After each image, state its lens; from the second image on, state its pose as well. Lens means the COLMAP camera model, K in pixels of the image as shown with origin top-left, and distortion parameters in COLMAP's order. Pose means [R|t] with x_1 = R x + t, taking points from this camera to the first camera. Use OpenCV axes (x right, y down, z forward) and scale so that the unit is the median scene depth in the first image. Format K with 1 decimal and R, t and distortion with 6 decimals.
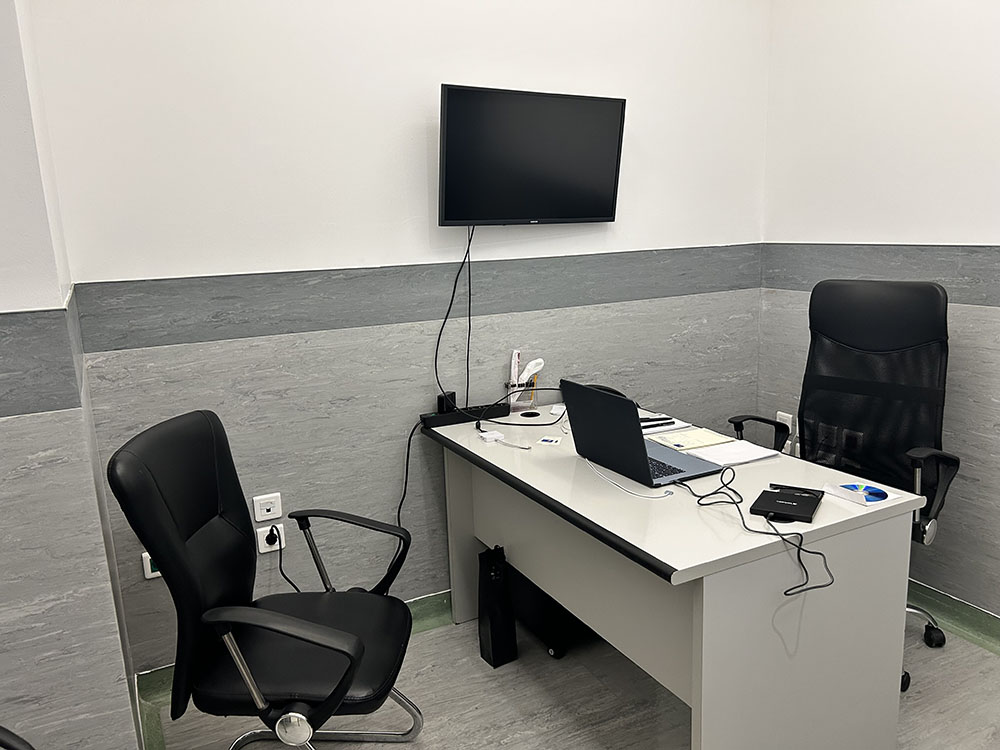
lens RADIAL K [[734.6, 0, 503.7], [0, 734.6, 362.8], [0, 0, 1]] dist [0.076502, -0.095879]
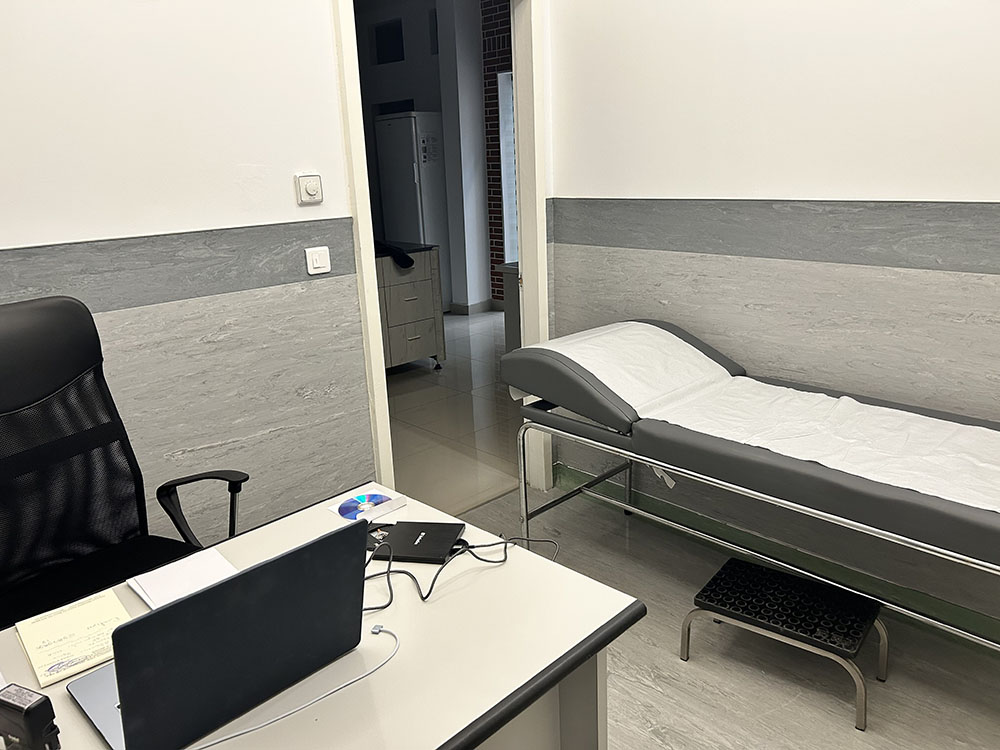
lens RADIAL K [[734.6, 0, 503.7], [0, 734.6, 362.8], [0, 0, 1]] dist [0.076502, -0.095879]
pose [[-0.278848, -0.214672, 0.936034, -0.238870], [0.234676, 0.929912, 0.283179, -0.132914], [-0.931220, 0.298629, -0.208926, 0.656231]]
